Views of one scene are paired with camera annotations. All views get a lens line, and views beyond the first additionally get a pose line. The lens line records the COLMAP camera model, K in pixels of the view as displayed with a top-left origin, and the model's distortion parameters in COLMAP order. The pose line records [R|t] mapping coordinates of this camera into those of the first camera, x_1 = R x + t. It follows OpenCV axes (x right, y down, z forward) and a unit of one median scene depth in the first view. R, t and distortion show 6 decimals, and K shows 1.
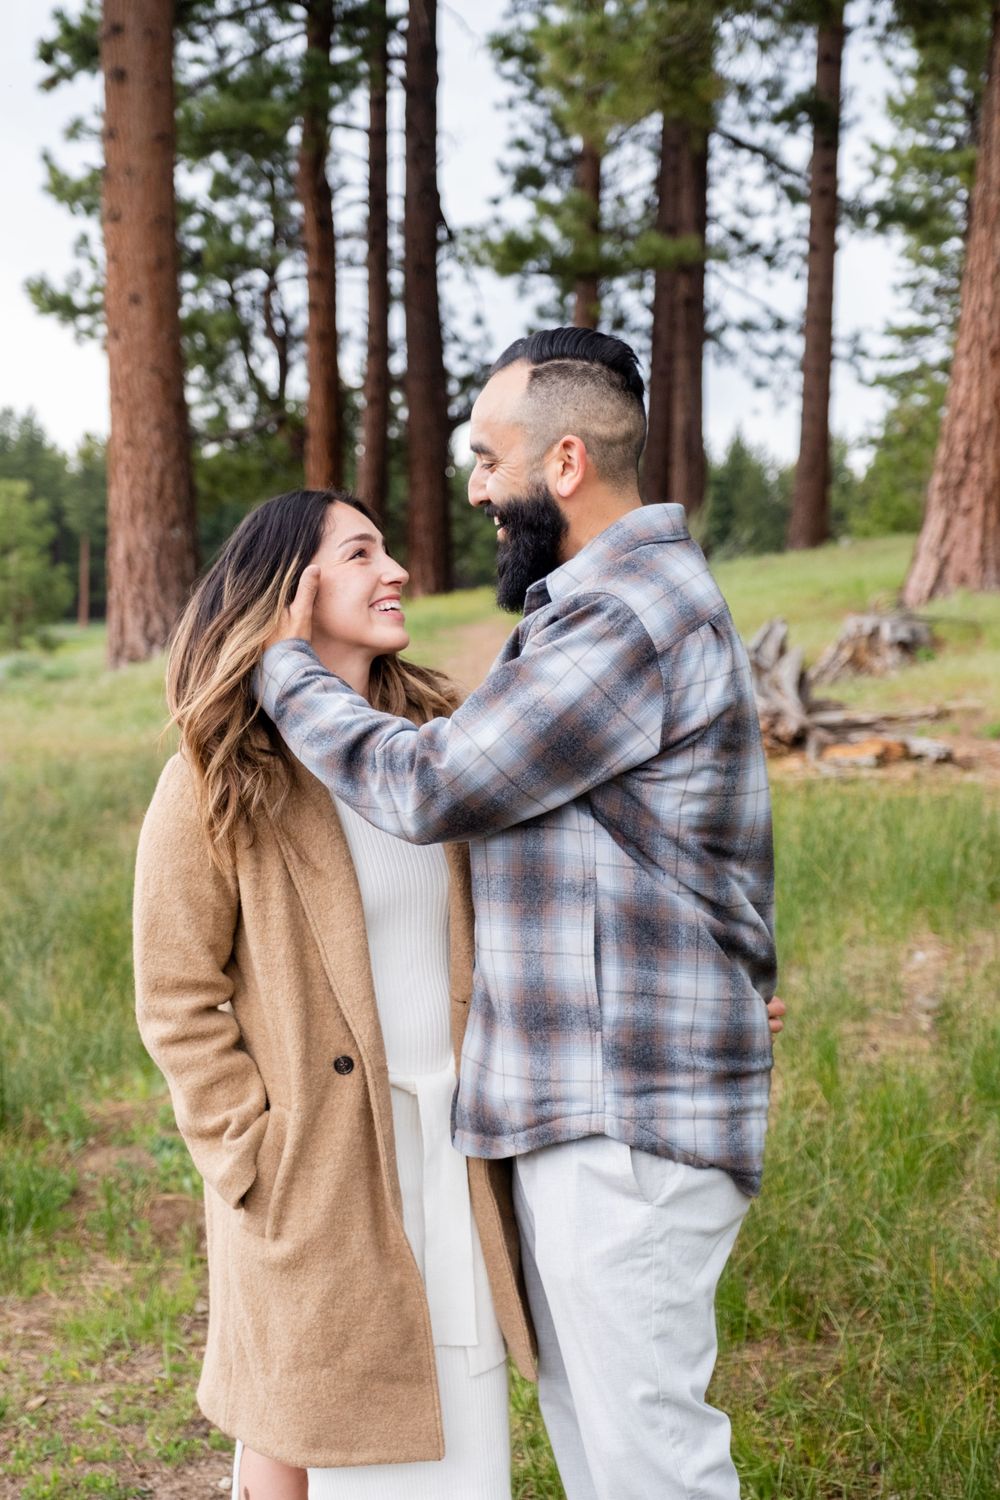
lens RADIAL K [[2283.4, 0, 468.3], [0, 2283.4, 807.7], [0, 0, 1]] dist [0.034883, -0.083034]
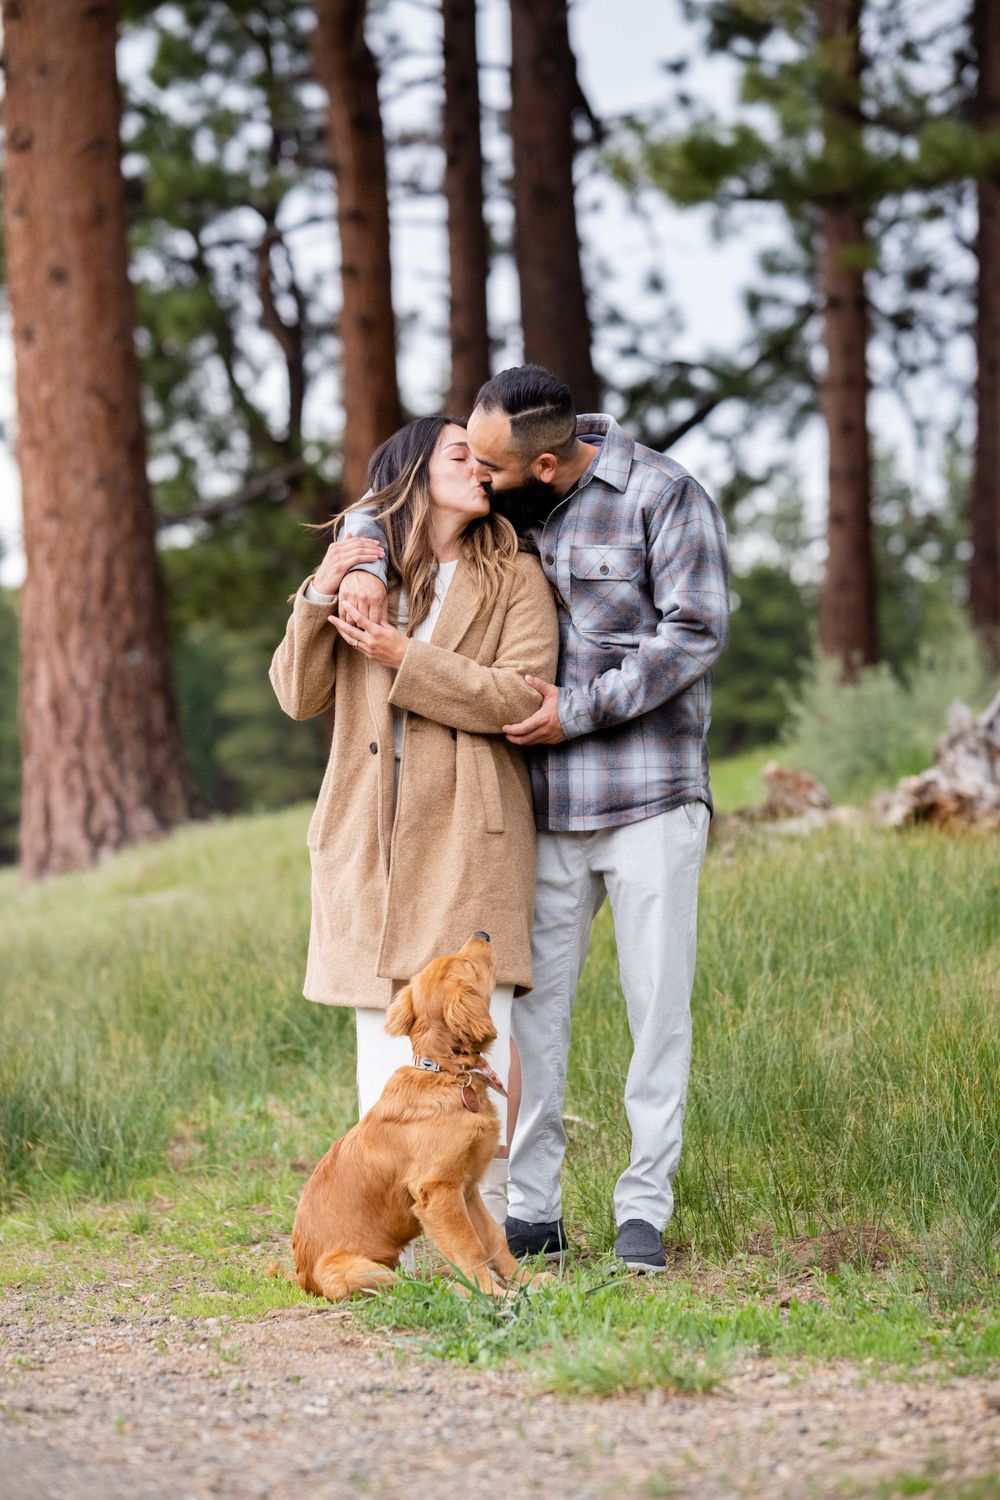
lens RADIAL K [[4876.6, 0, 501.8], [0, 4876.6, 812.7], [0, 0, 1]] dist [0.008144, -0.124574]
pose [[0.998604, -0.036745, -0.037942, 0.007804], [0.032703, 0.994231, -0.102150, 0.028611], [0.041476, 0.100766, 0.994045, -0.138110]]
